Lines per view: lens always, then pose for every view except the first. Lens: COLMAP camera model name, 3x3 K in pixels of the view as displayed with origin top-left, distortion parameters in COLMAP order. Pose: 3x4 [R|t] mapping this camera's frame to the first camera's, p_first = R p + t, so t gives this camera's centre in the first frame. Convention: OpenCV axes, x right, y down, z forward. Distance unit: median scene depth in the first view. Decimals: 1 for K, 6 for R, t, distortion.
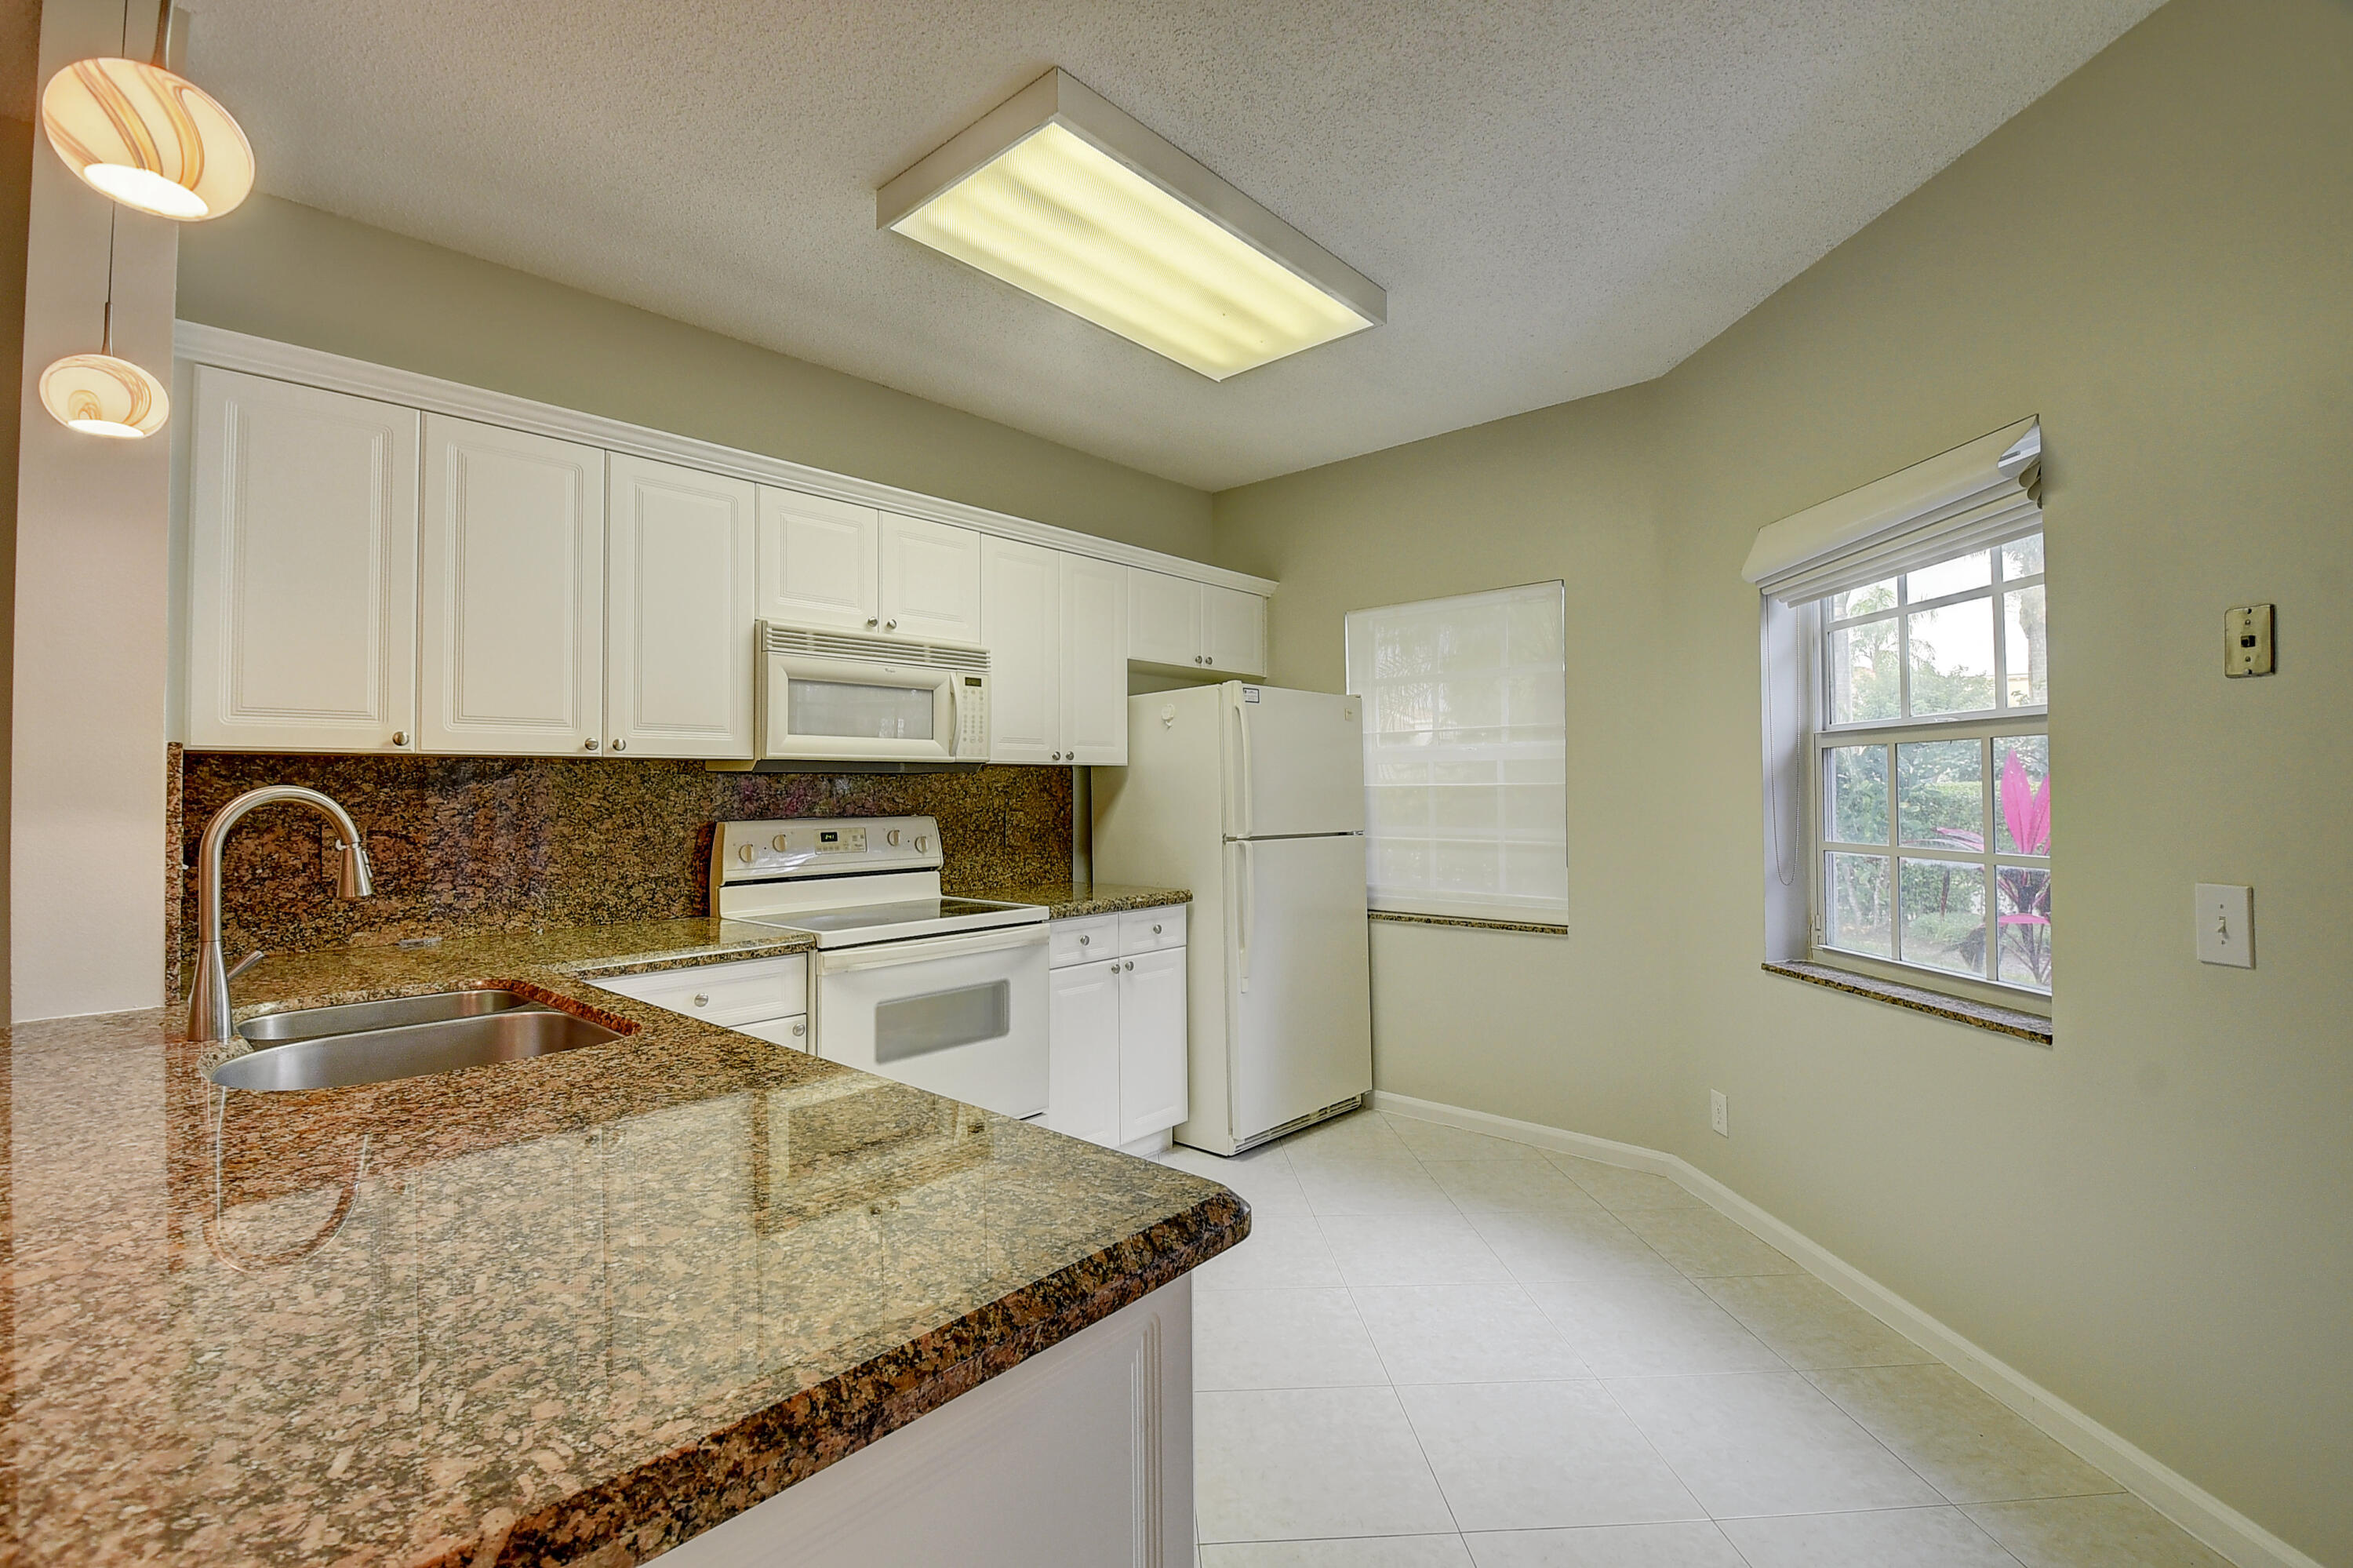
lens RADIAL K [[1047.1, 0, 1174.4], [0, 1047.1, 766.5], [0, 0, 1]] dist [0.026815, -0.030397]
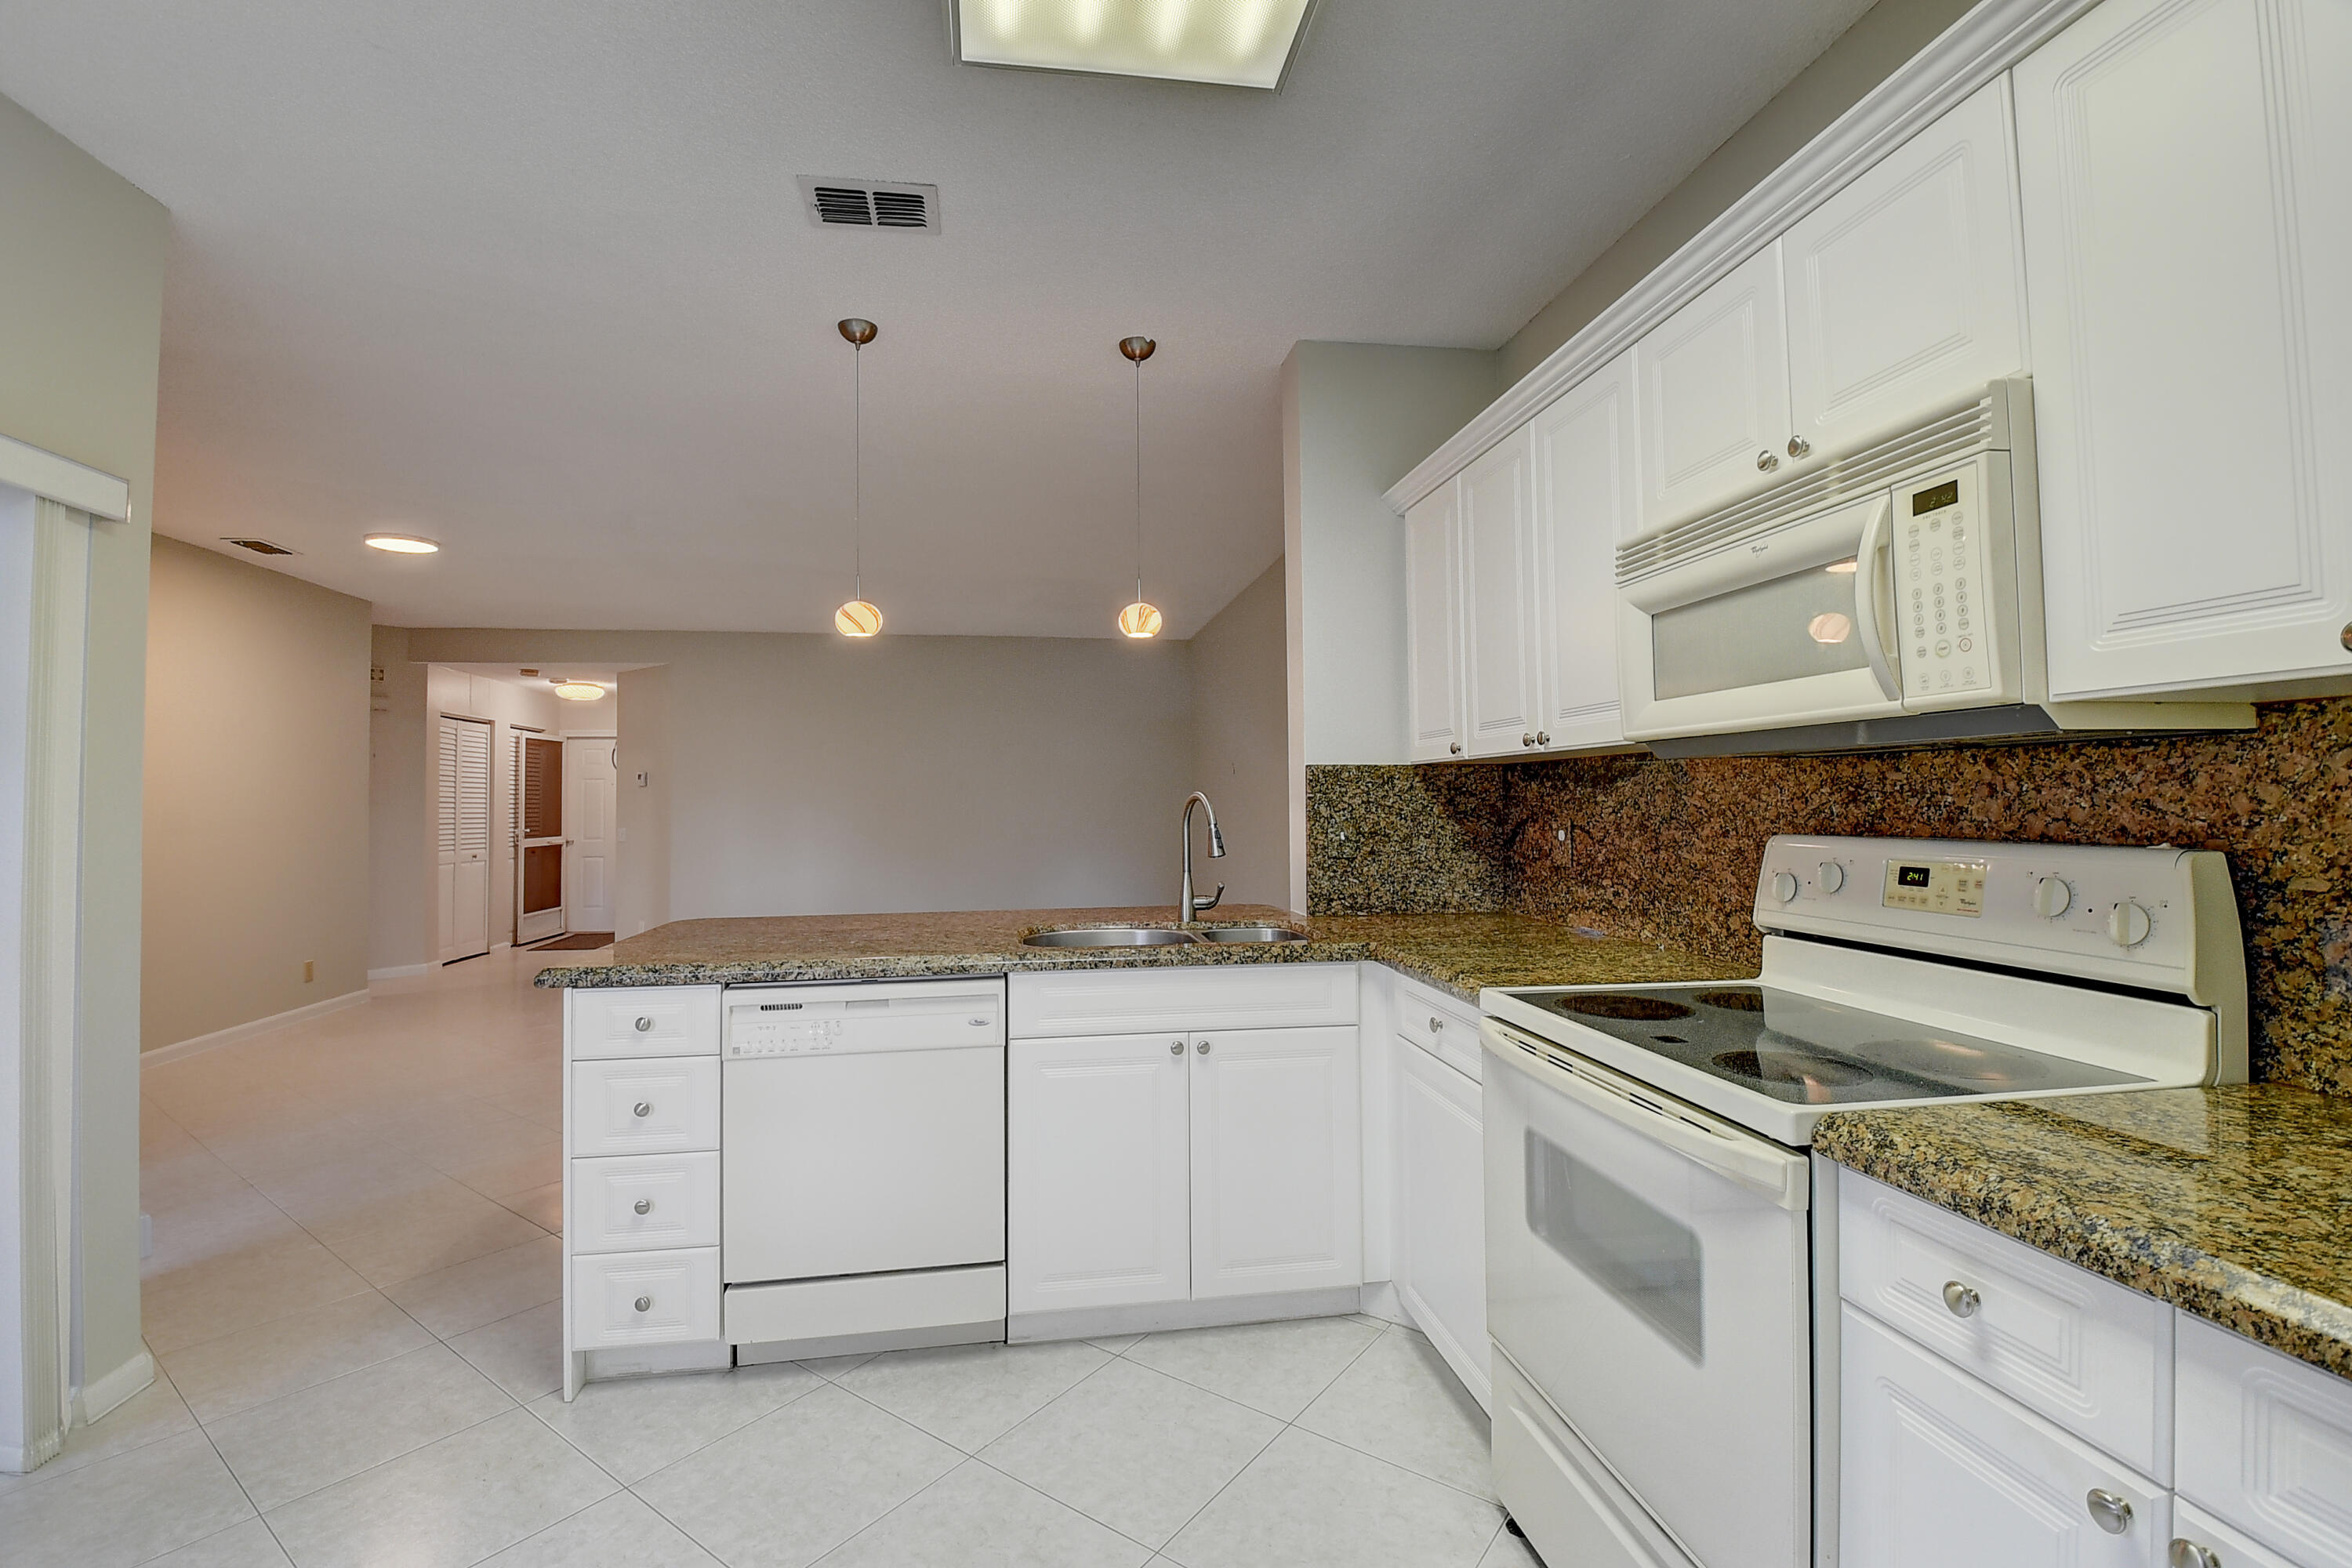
lens RADIAL K [[1044.0, 0, 1175.5], [0, 1044.0, 761.6], [0, 0, 1]] dist [0.027116, -0.026142]
pose [[-0.627334, -0.016773, -0.778569, 0.308750], [0.030595, 0.998465, -0.046162, 0.026790], [0.778149, -0.052779, -0.625859, 1.133561]]
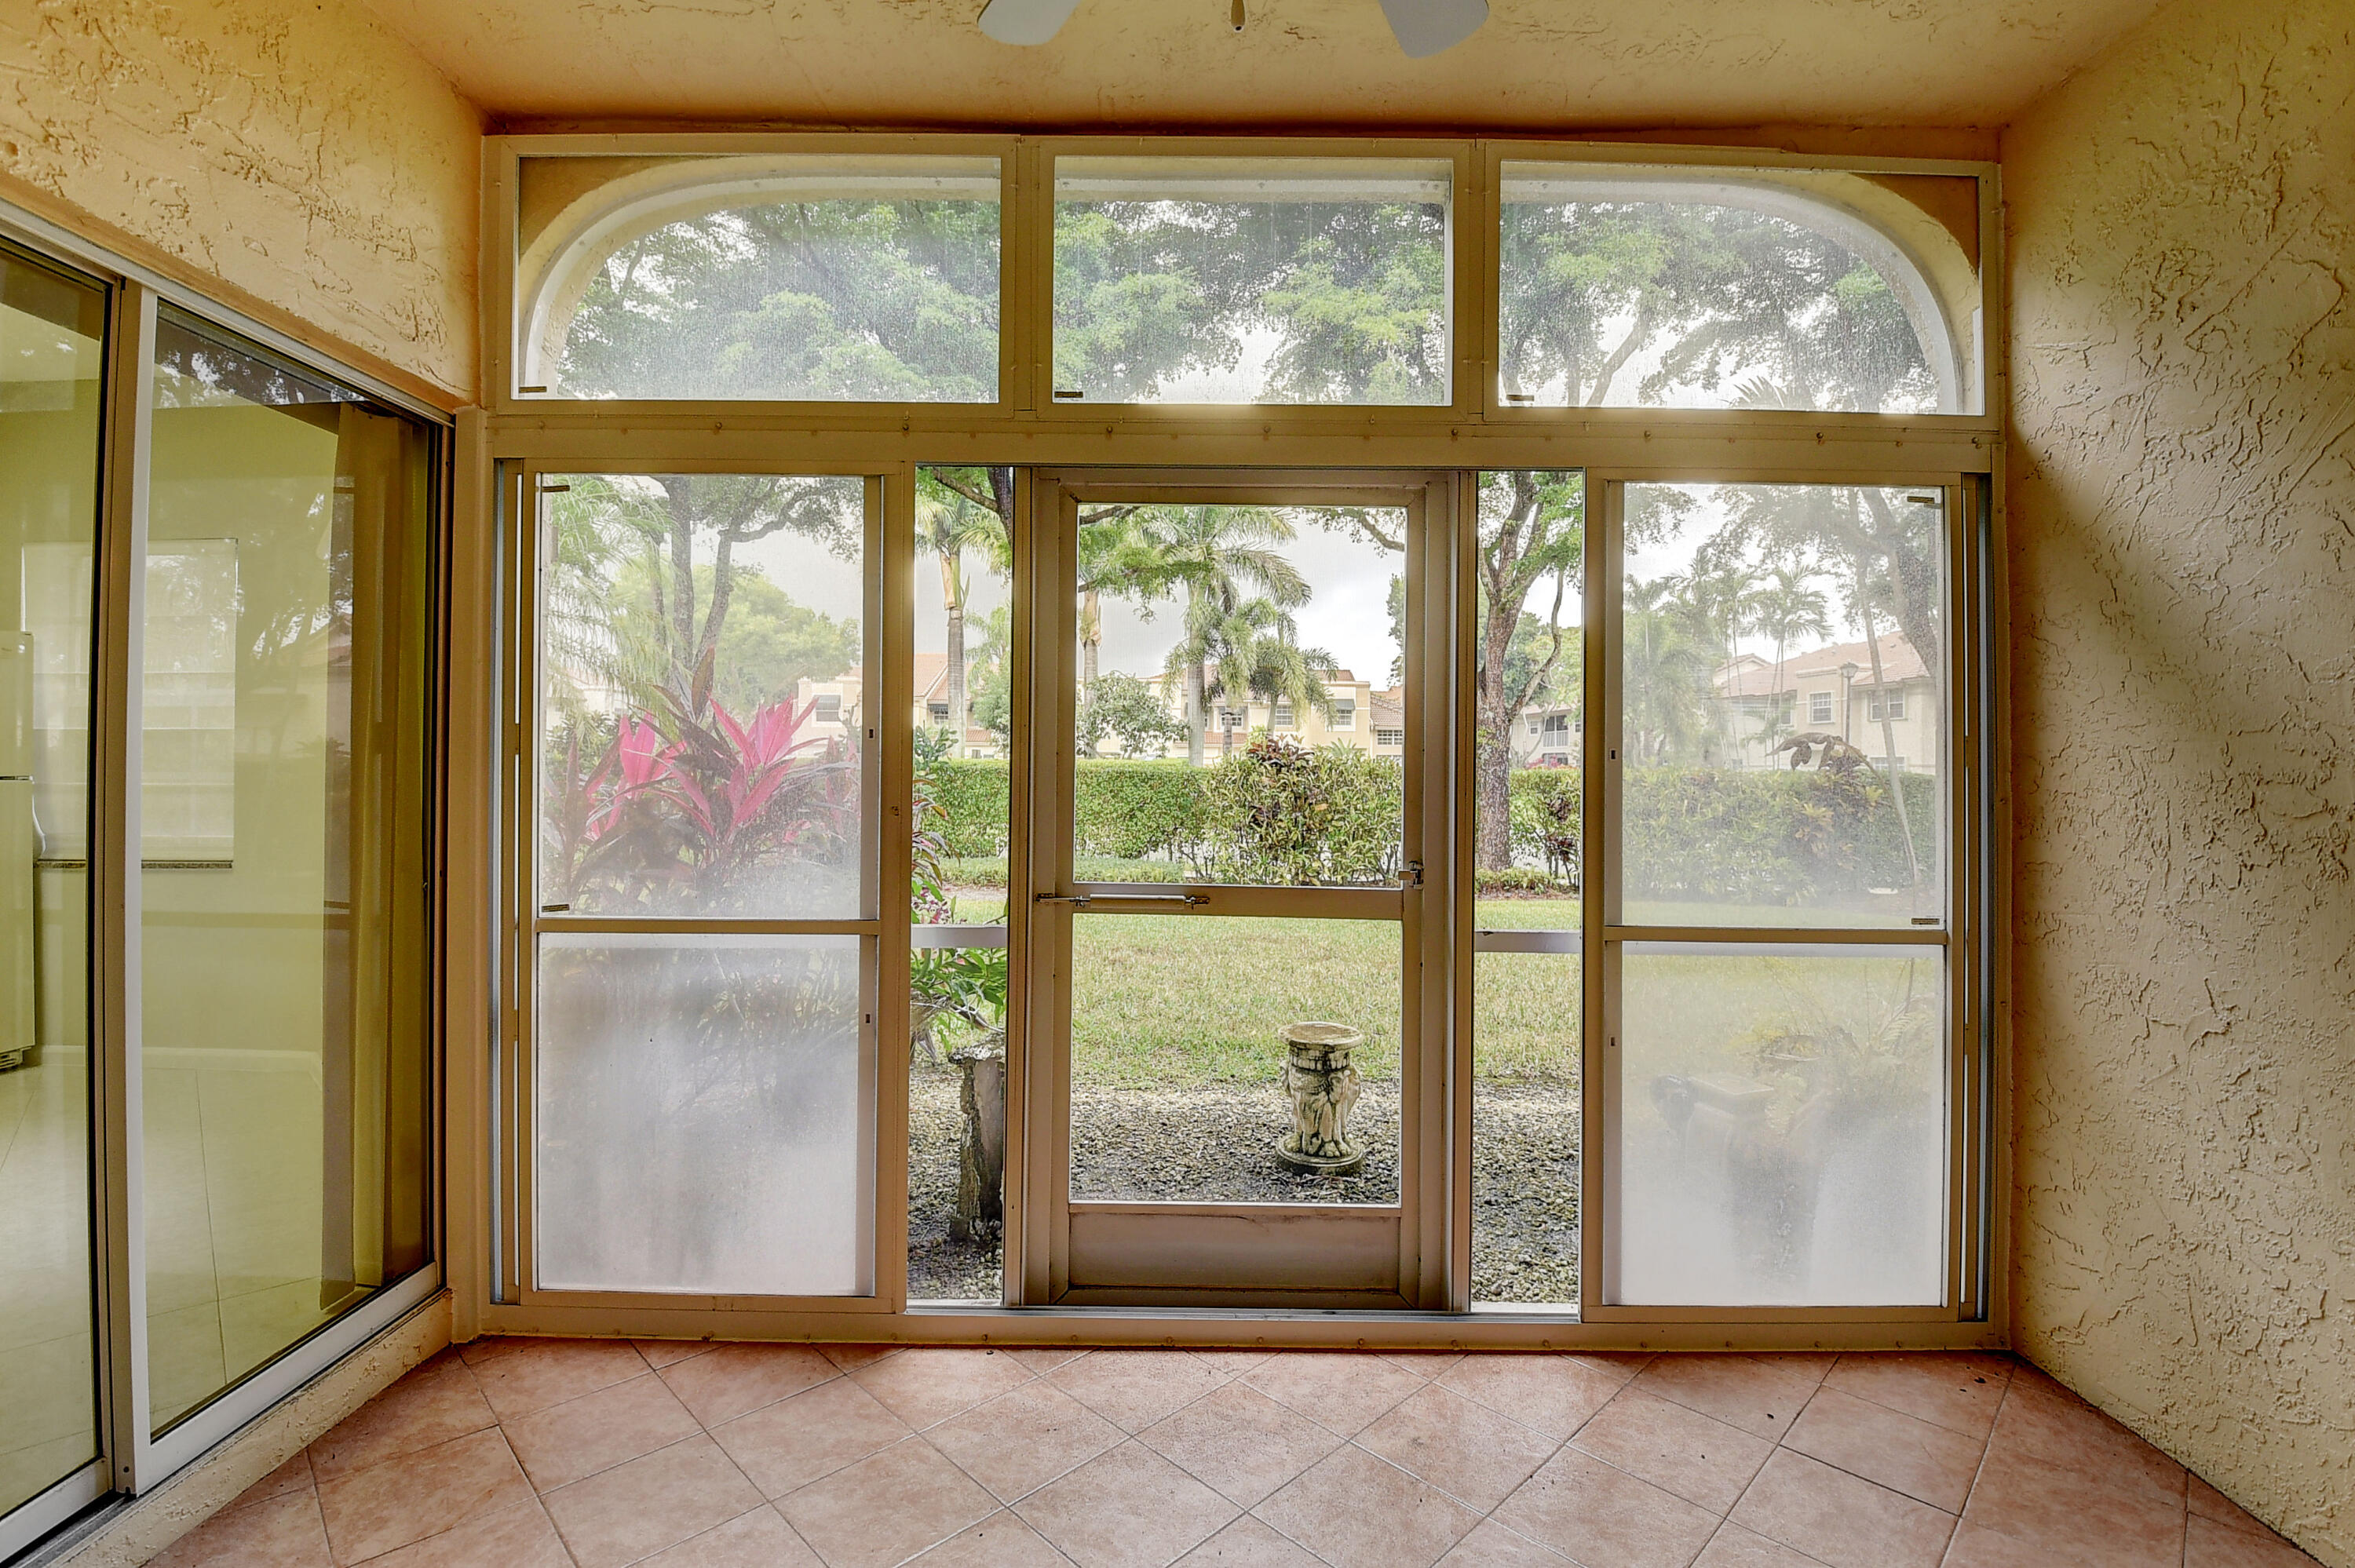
lens RADIAL K [[1045.2, 0, 1177.0], [0, 1045.2, 761.6], [0, 0, 1]] dist [0.027116, -0.026142]
pose [[0.750615, 0.014933, 0.660571, 0.505092], [-0.025532, 0.999653, 0.006414, 0.026157], [-0.660247, -0.021680, 0.750736, -0.543185]]
